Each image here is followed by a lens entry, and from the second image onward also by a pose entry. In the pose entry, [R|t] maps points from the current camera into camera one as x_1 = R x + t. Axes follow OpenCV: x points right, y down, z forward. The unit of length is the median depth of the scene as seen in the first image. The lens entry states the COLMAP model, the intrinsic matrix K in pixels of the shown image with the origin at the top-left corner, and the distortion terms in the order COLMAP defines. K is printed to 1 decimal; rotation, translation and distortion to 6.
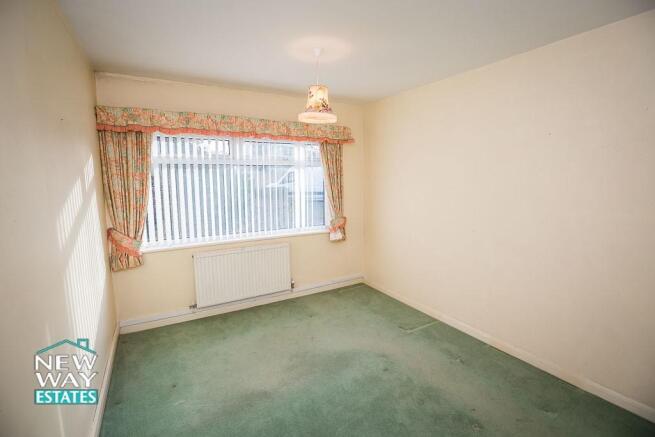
lens RADIAL K [[294.7, 0, 323.0], [0, 294.7, 209.9], [0, 0, 1]] dist [-0.032420, 0.005620]
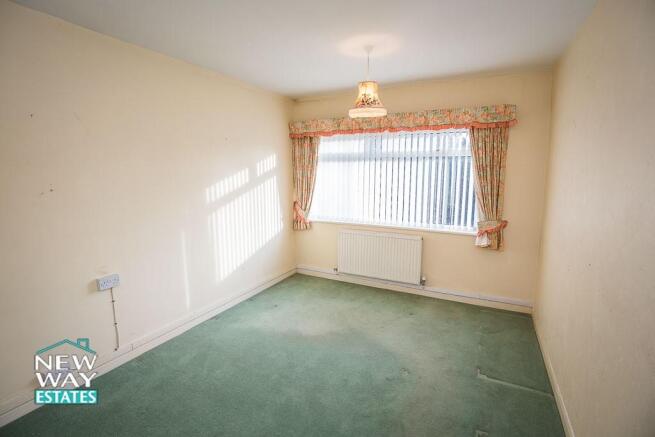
lens RADIAL K [[294.7, 0, 323.0], [0, 294.7, 209.9], [0, 0, 1]] dist [-0.032420, 0.005620]
pose [[0.563285, 0.114349, -0.818312, 0.549673], [-0.096078, 0.992724, 0.072585, -0.018162], [0.820657, 0.037736, 0.570173, 0.205293]]
